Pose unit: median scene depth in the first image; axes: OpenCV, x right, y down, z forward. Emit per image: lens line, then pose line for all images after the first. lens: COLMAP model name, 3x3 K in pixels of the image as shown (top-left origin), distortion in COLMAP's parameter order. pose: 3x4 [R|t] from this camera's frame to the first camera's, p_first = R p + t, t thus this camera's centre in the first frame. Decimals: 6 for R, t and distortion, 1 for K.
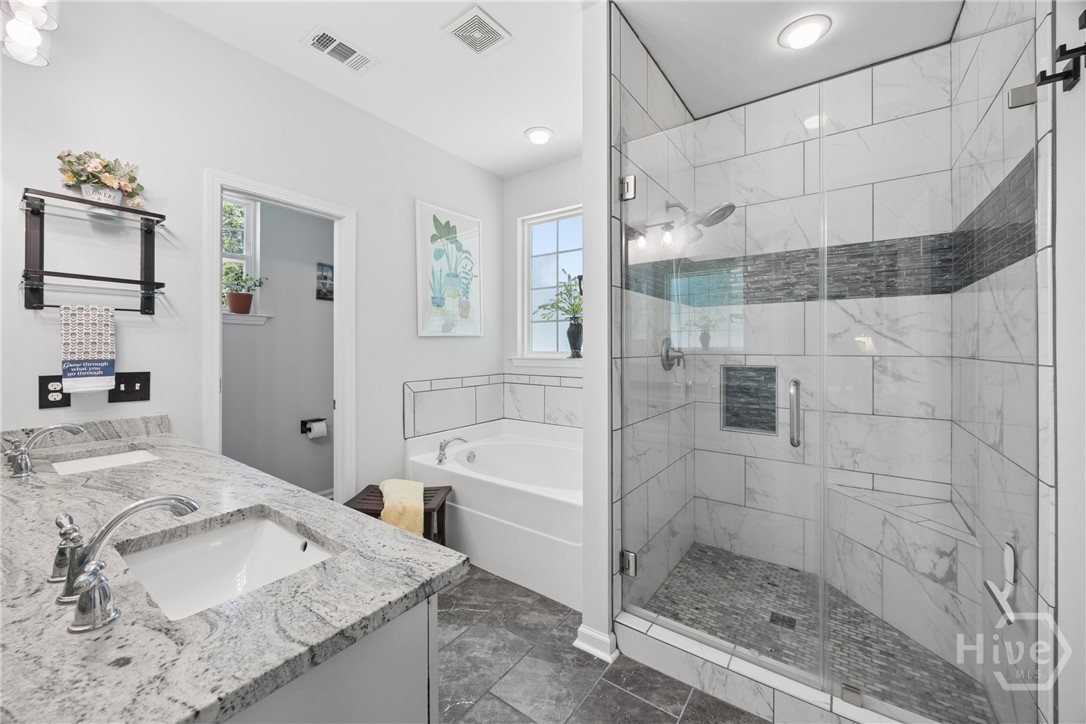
lens RADIAL K [[414.4, 0, 536.1], [0, 414.4, 350.7], [0, 0, 1]] dist [-0.007966, 0.000584]
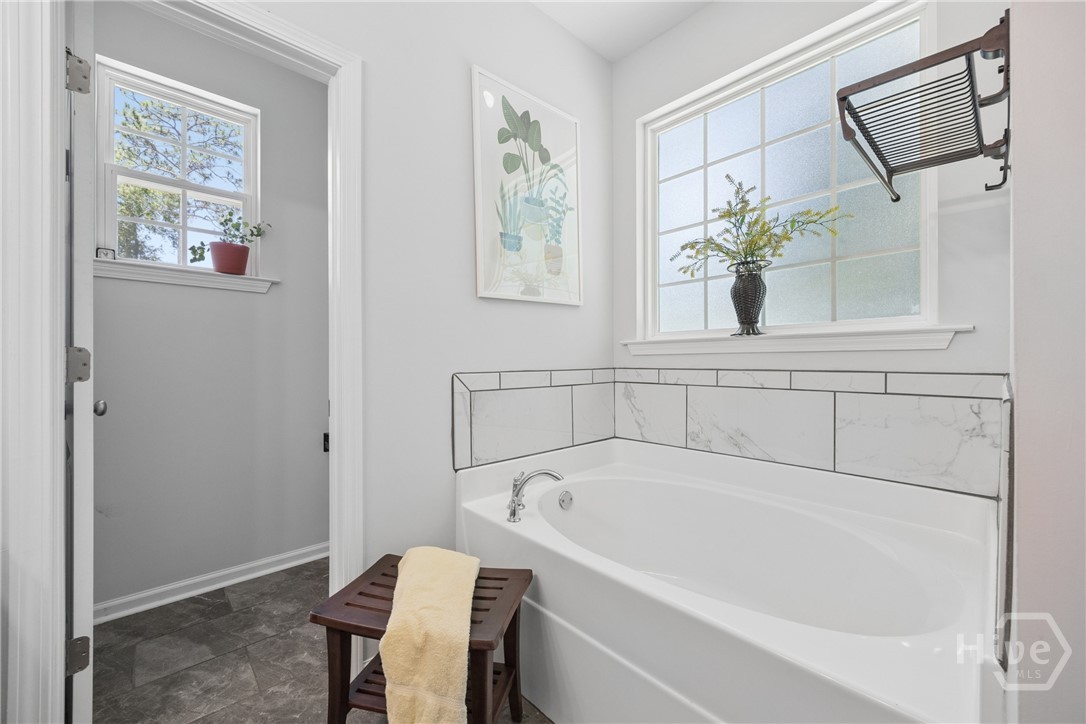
lens RADIAL K [[414.4, 0, 543.1], [0, 414.4, 364.6], [0, 0, 1]] dist [-0.007966, 0.000584]
pose [[0.981894, -0.004022, -0.189388, -0.076771], [0.003812, 0.999992, -0.001473, 0.060122], [0.189392, 0.000724, 0.981901, 0.413988]]
